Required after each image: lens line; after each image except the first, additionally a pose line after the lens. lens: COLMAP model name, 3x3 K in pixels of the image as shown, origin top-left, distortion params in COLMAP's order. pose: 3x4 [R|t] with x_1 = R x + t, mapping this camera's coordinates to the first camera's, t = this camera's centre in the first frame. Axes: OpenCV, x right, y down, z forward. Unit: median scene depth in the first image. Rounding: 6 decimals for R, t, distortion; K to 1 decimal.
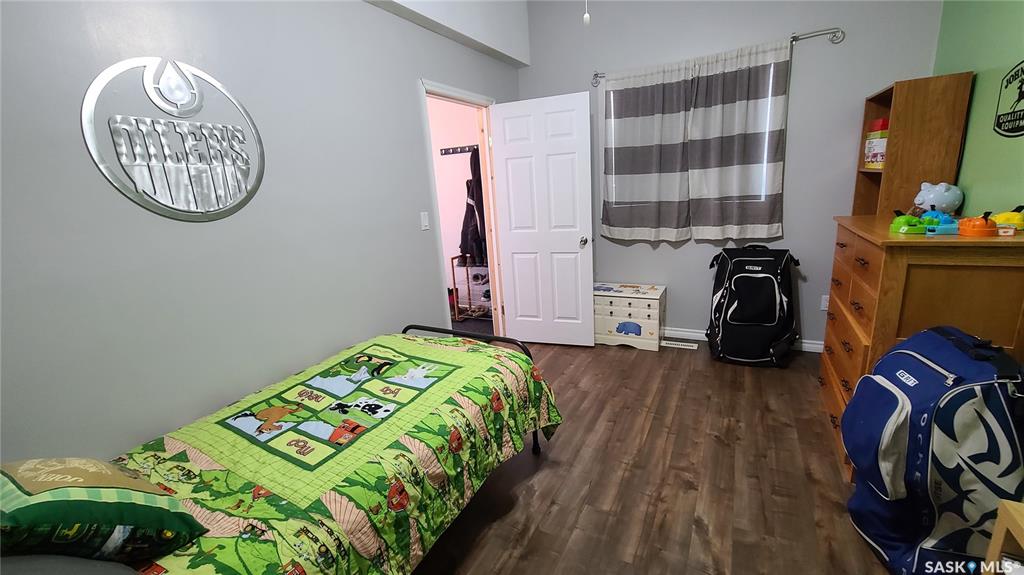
lens RADIAL K [[422.5, 0, 512.0], [0, 422.5, 287.5], [0, 0, 1]] dist [-0.000283, 0.000049]
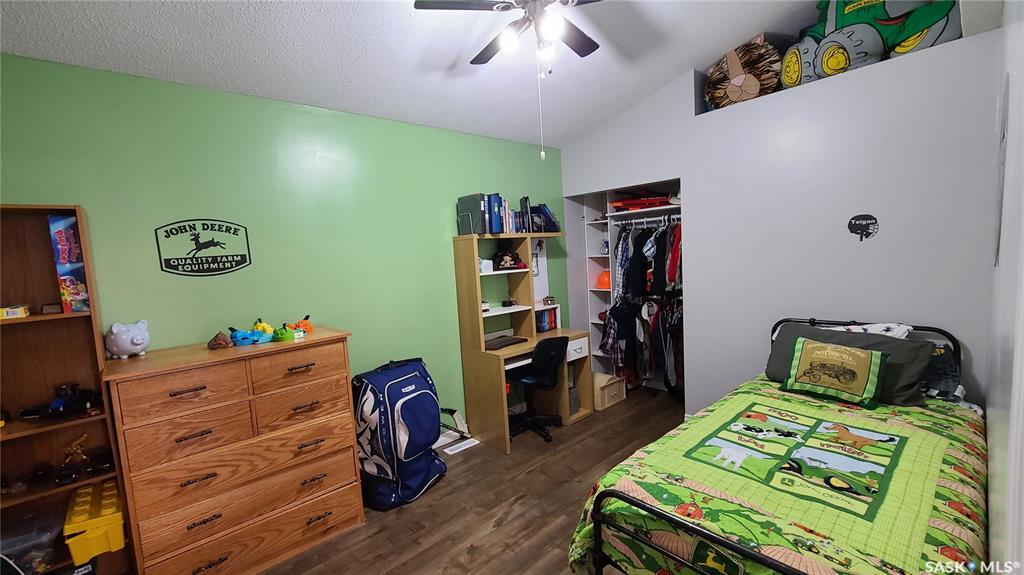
lens RADIAL K [[422.5, 0, 512.0], [0, 422.5, 287.5], [0, 0, 1]] dist [-0.000283, 0.000049]
pose [[-0.932613, 0.094937, 0.348166, -0.142689], [0.201361, 0.937523, 0.283733, -0.544443], [-0.299477, 0.334720, -0.893463, 2.042058]]
